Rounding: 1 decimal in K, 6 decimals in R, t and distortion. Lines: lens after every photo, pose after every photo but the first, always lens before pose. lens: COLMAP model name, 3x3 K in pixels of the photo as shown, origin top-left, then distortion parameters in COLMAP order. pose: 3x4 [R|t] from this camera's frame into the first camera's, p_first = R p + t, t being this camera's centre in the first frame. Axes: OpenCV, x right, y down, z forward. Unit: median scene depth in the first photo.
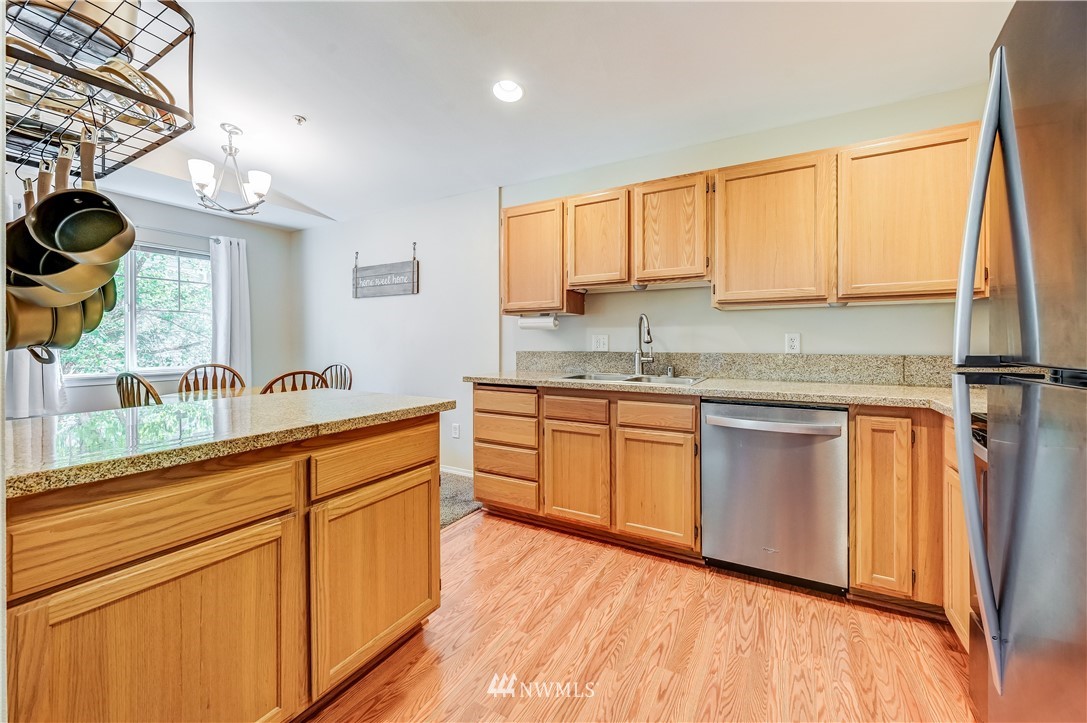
lens RADIAL K [[434.2, 0, 542.2], [0, 434.2, 339.1], [0, 0, 1]] dist [0.000144, 0.000059]
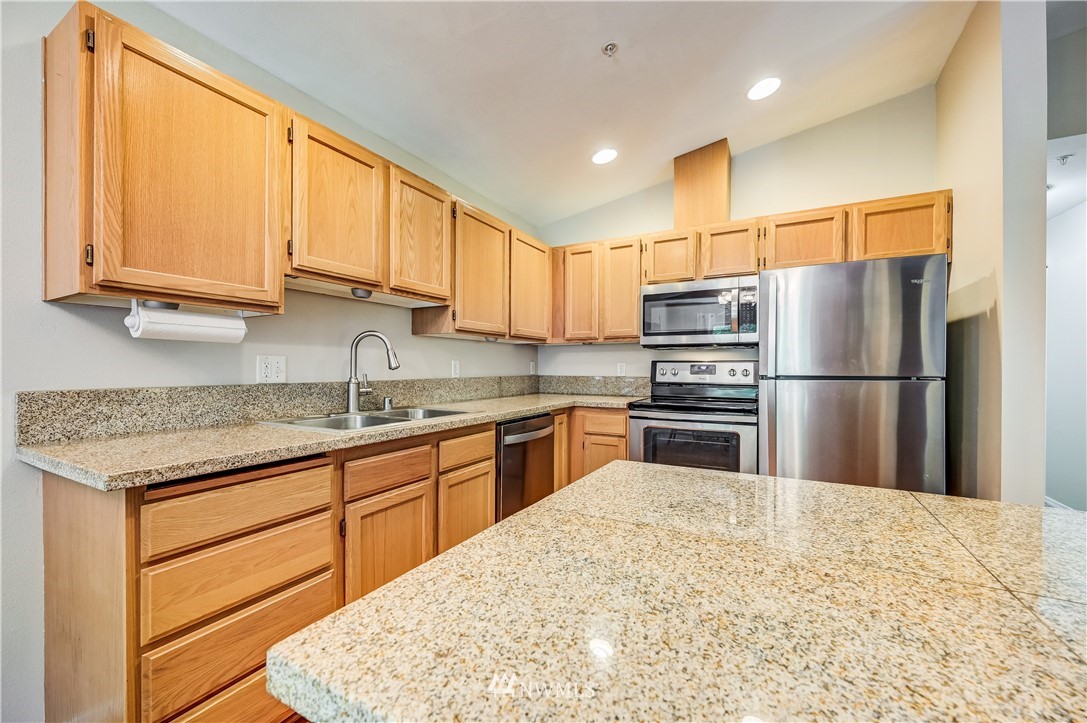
lens RADIAL K [[431.9, 0, 543.5], [0, 431.9, 367.4], [0, 0, 1]] dist [0.000666, 0.000141]
pose [[-0.018033, 0.000654, 0.999837, -0.616432], [-0.008834, 0.999961, -0.000813, 0.004576], [-0.999798, -0.008847, -0.018026, 0.831553]]
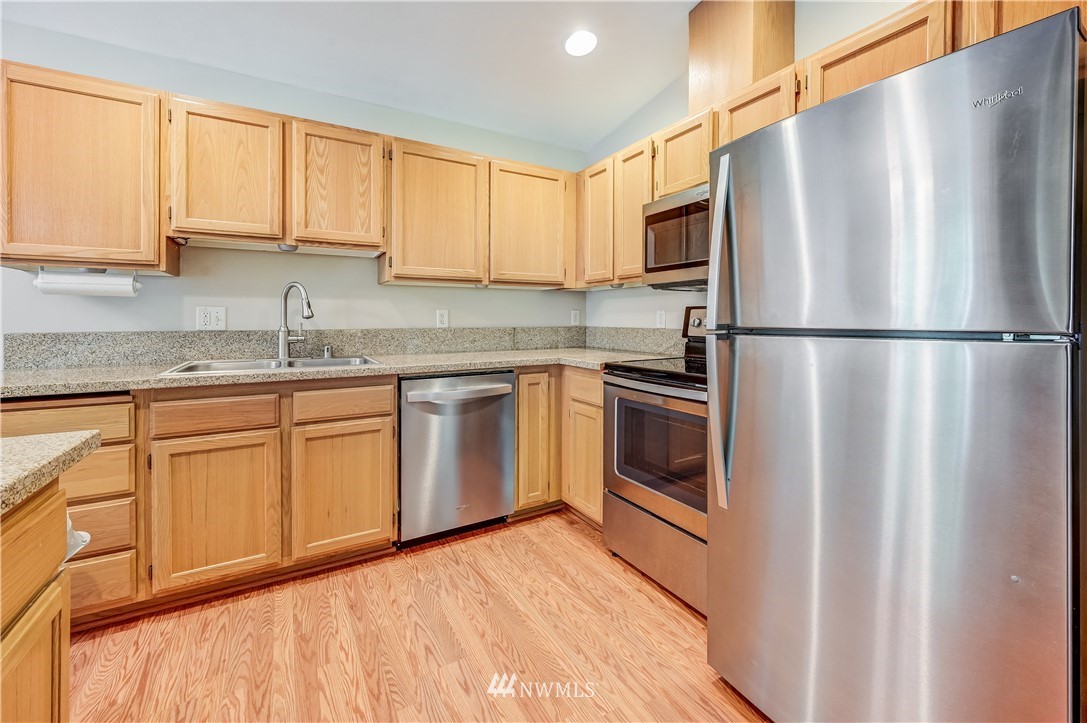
lens RADIAL K [[444.5, 0, 542.9], [0, 444.5, 319.5], [0, 0, 1]] dist [0.000299, 0.000031]
pose [[0.505344, -0.001514, 0.862917, -0.285211], [-0.005808, 0.999970, 0.005156, 0.005125], [-0.862899, -0.007618, 0.505320, 0.221161]]
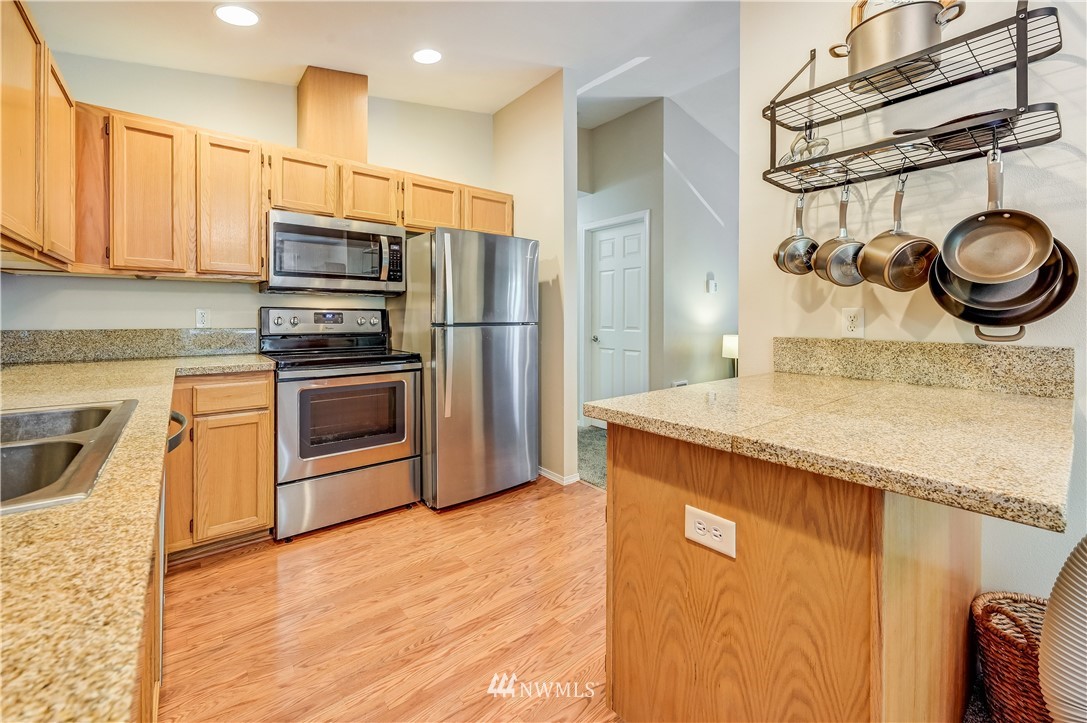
lens RADIAL K [[444.5, 0, 542.9], [0, 444.5, 319.5], [0, 0, 1]] dist [0.000299, 0.000031]
pose [[-0.932461, -0.003419, 0.361253, -0.287643], [-0.003934, 0.999992, -0.000691, 0.008033], [-0.361248, -0.002065, -0.932467, 1.240383]]
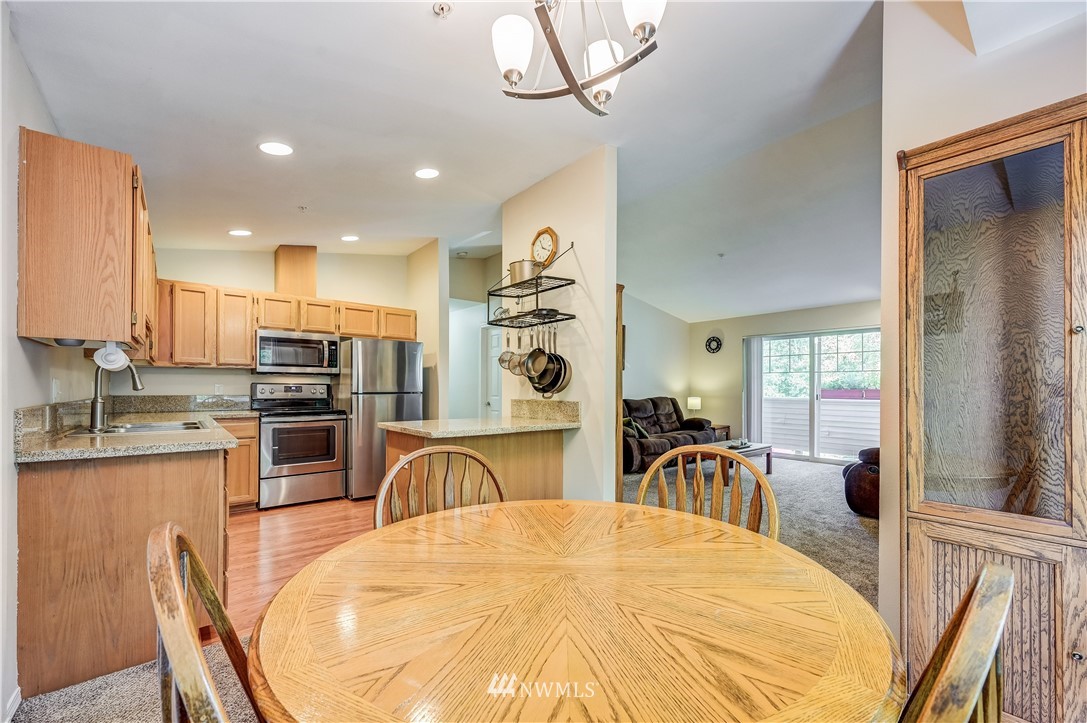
lens RADIAL K [[438.6, 0, 542.3], [0, 438.6, 386.2], [0, 0, 1]] dist [-0.001272, -0.000097]
pose [[-0.939194, -0.000939, 0.343387, -1.053915], [-0.004822, 0.999934, -0.010455, 0.006863], [-0.343354, -0.011475, -0.939136, 1.804412]]
